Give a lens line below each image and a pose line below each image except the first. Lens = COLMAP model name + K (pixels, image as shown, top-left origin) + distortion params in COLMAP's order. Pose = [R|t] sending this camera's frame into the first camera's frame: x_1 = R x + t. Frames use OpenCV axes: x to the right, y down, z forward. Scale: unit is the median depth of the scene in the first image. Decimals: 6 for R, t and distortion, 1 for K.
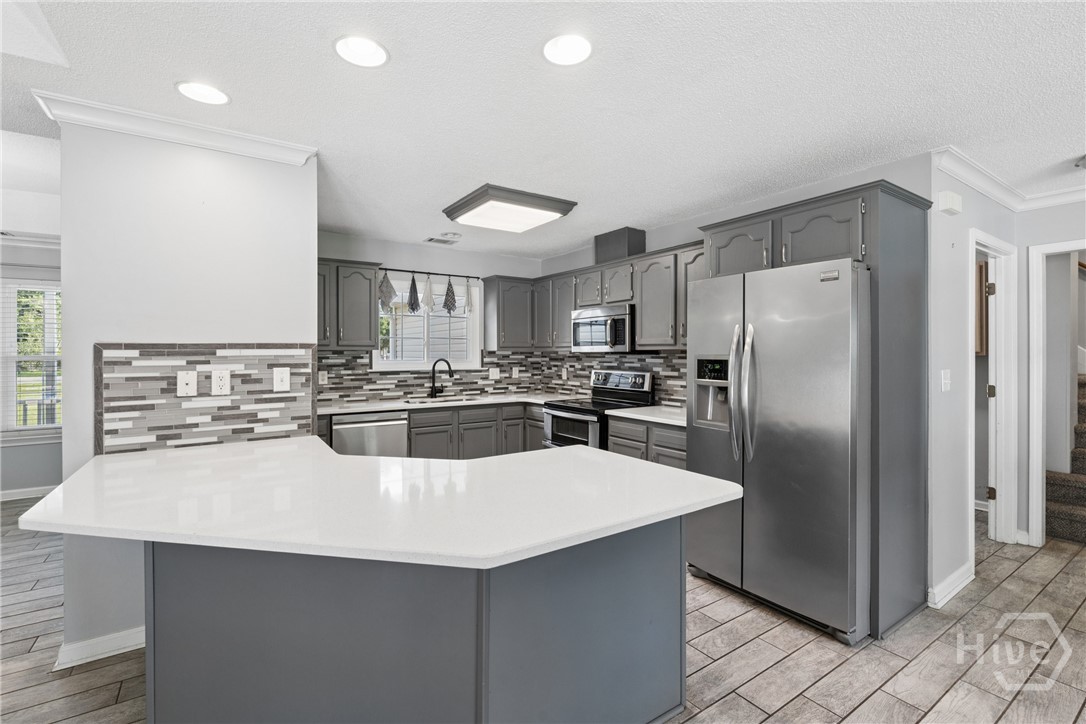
lens RADIAL K [[484.2, 0, 541.6], [0, 484.2, 350.3], [0, 0, 1]] dist [-0.007335, -0.000752]
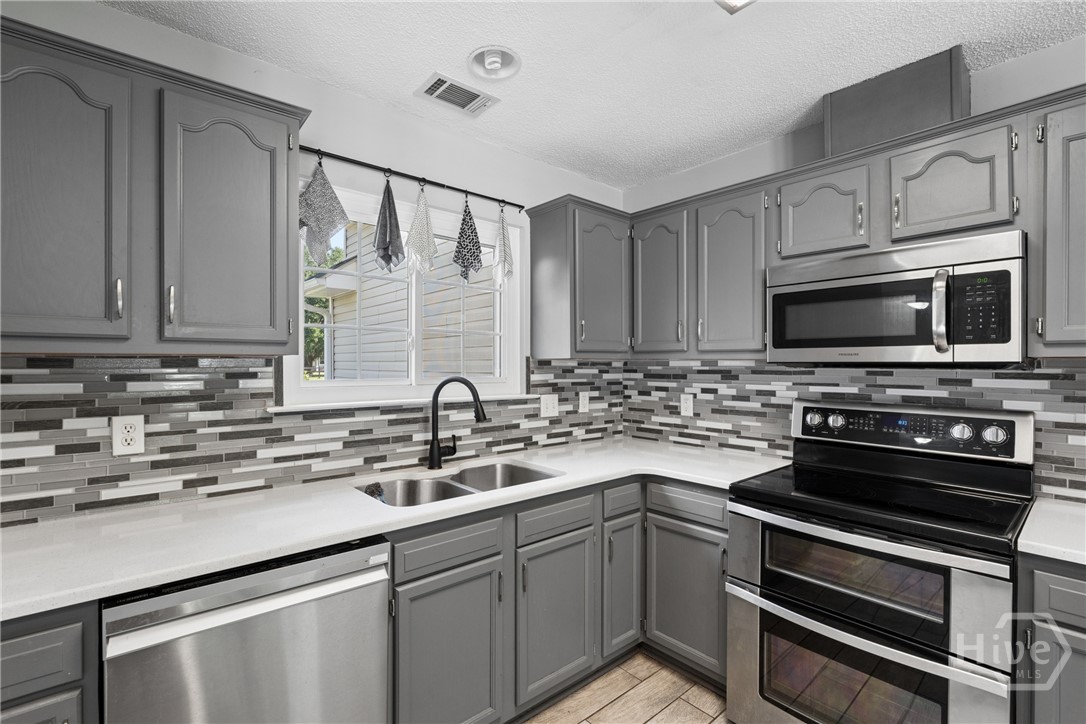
lens RADIAL K [[484.2, 0, 540.3], [0, 484.2, 361.9], [0, 0, 1]] dist [-0.007335, -0.000752]
pose [[0.992865, 0.002966, 0.119203, -0.181327], [-0.003350, 0.999990, 0.003026, 0.002488], [-0.119193, -0.003404, 0.992865, 0.559962]]
